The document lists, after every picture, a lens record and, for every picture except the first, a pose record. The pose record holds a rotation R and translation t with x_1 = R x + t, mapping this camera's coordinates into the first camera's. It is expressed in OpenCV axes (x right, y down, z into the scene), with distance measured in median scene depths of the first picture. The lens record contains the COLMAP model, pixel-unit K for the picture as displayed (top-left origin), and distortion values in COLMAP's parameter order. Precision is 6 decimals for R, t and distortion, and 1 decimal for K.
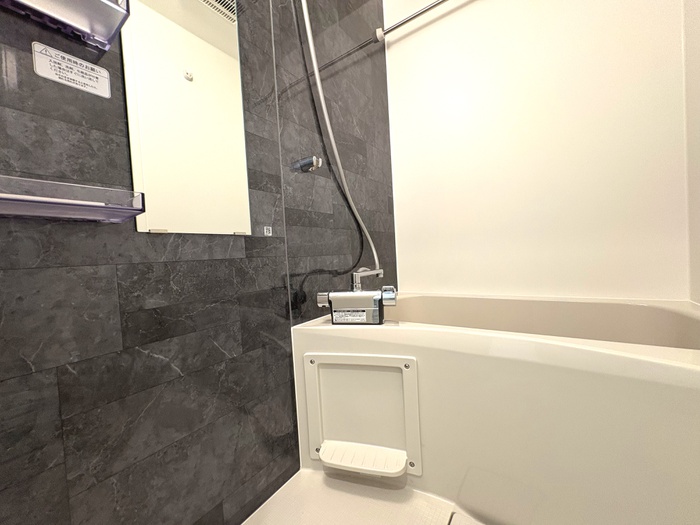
lens RADIAL K [[279.5, 0, 350.1], [0, 279.5, 262.7], [0, 0, 1]] dist [-0.000552, -0.000108]
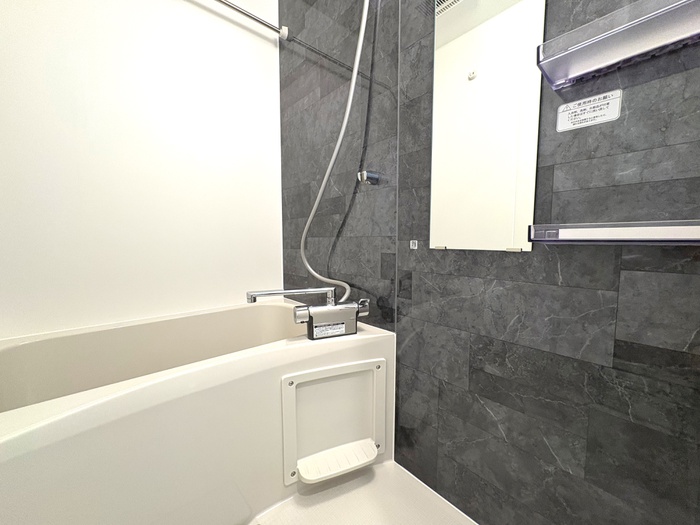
lens RADIAL K [[279.5, 0, 349.9], [0, 279.5, 262.7], [0, 0, 1]] dist [-0.000552, -0.000108]
pose [[-0.243579, 0.140119, -0.959706, 0.562755], [-0.008869, 0.989146, 0.146668, -0.491142], [0.969840, 0.044237, -0.239693, 0.652526]]
